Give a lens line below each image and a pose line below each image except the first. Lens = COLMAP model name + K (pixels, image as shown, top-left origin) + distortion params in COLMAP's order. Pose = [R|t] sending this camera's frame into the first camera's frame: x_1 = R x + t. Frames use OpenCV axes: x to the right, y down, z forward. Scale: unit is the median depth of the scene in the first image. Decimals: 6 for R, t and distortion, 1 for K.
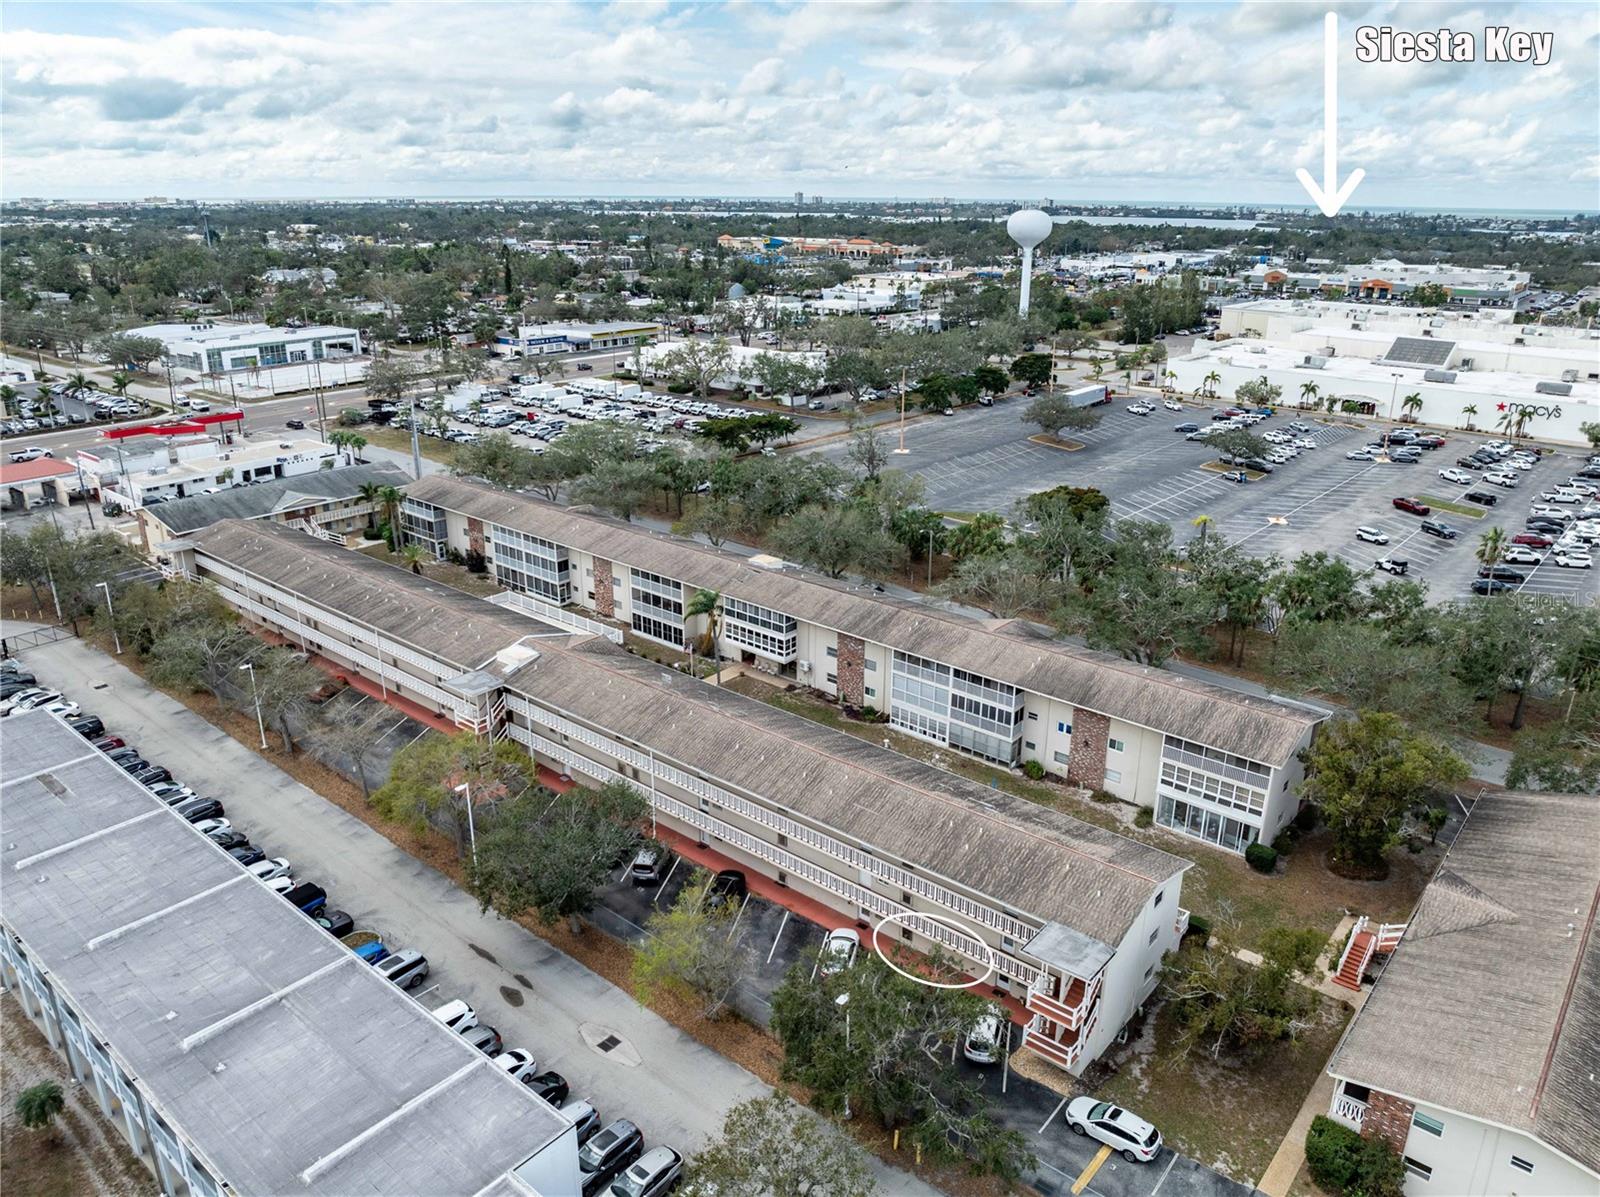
lens RADIAL K [[1125.0, 0, 812.4], [0, 1125.0, 606.1], [0, 0, 1]] dist [-0.045790, 0.011337]
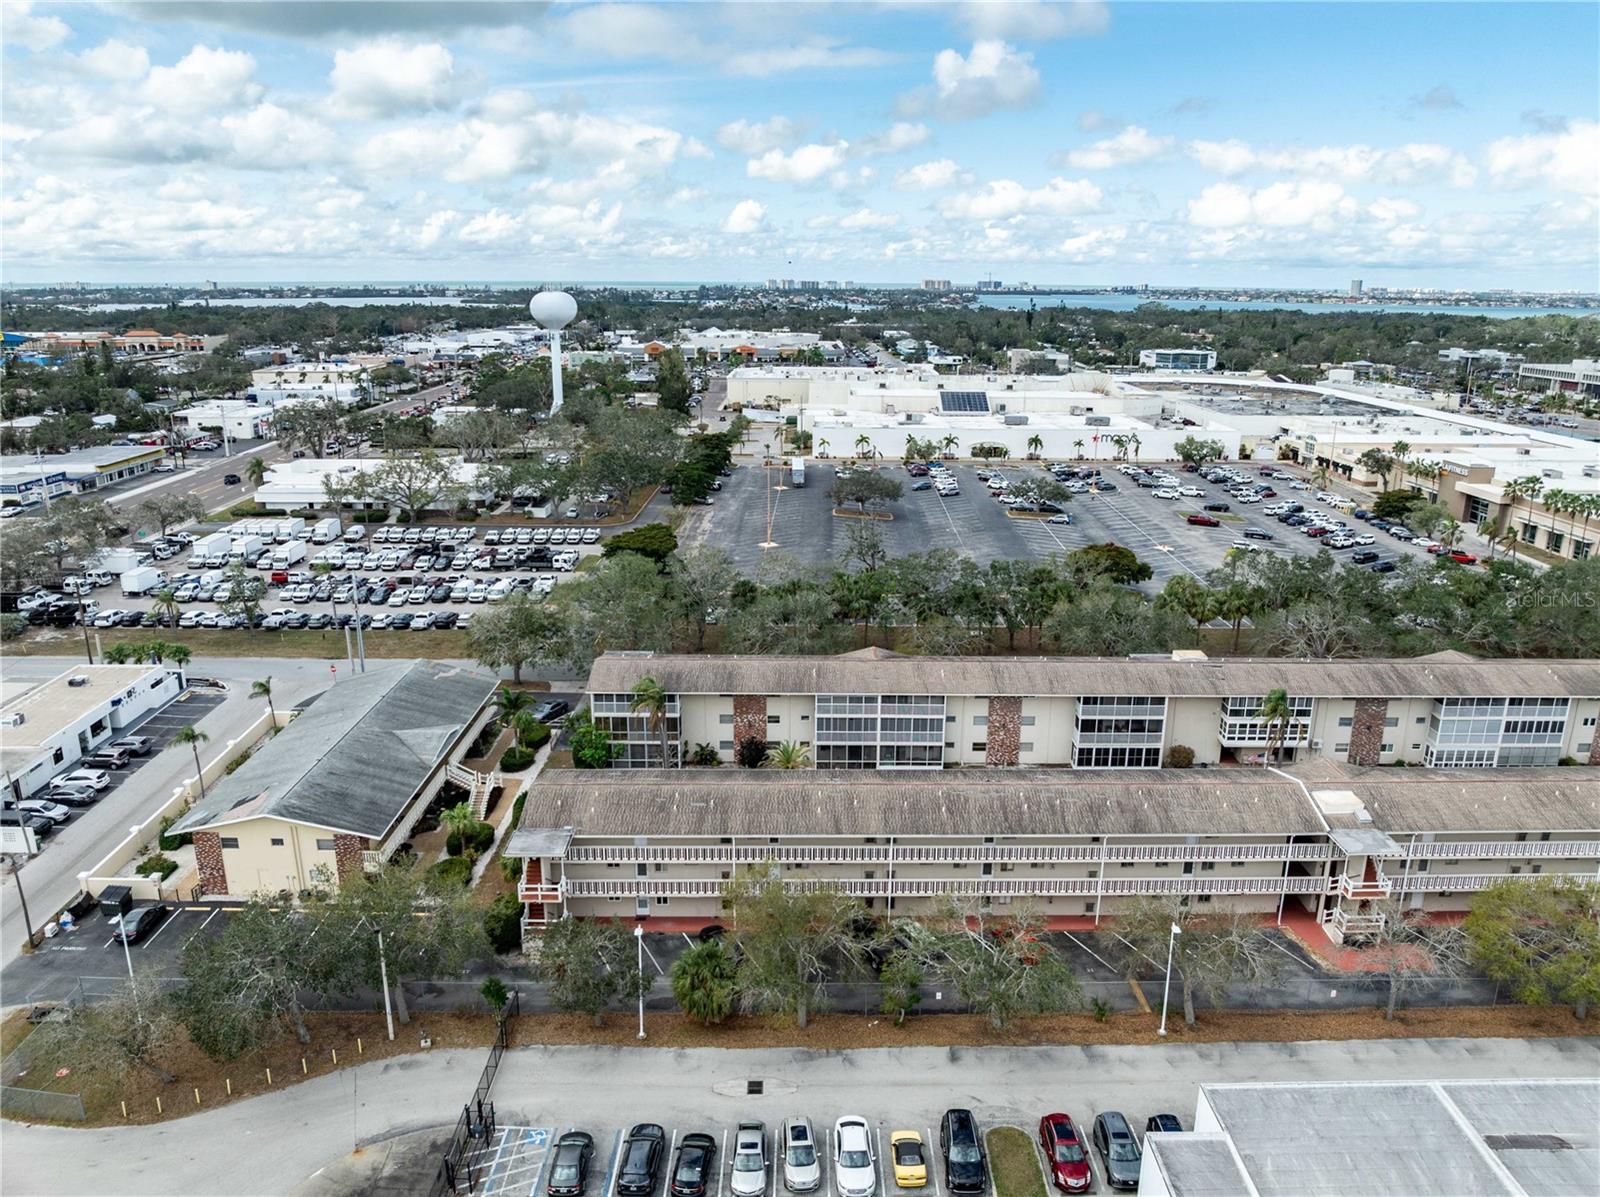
lens RADIAL K [[1125.0, 0, 816.7], [0, 1125.0, 618.5], [0, 0, 1]] dist [-0.045790, 0.011337]
pose [[0.759401, -0.189671, 0.622363, -0.806013], [0.222932, 0.974514, 0.024973, -0.153417], [-0.611238, 0.119780, 0.782330, 0.413788]]
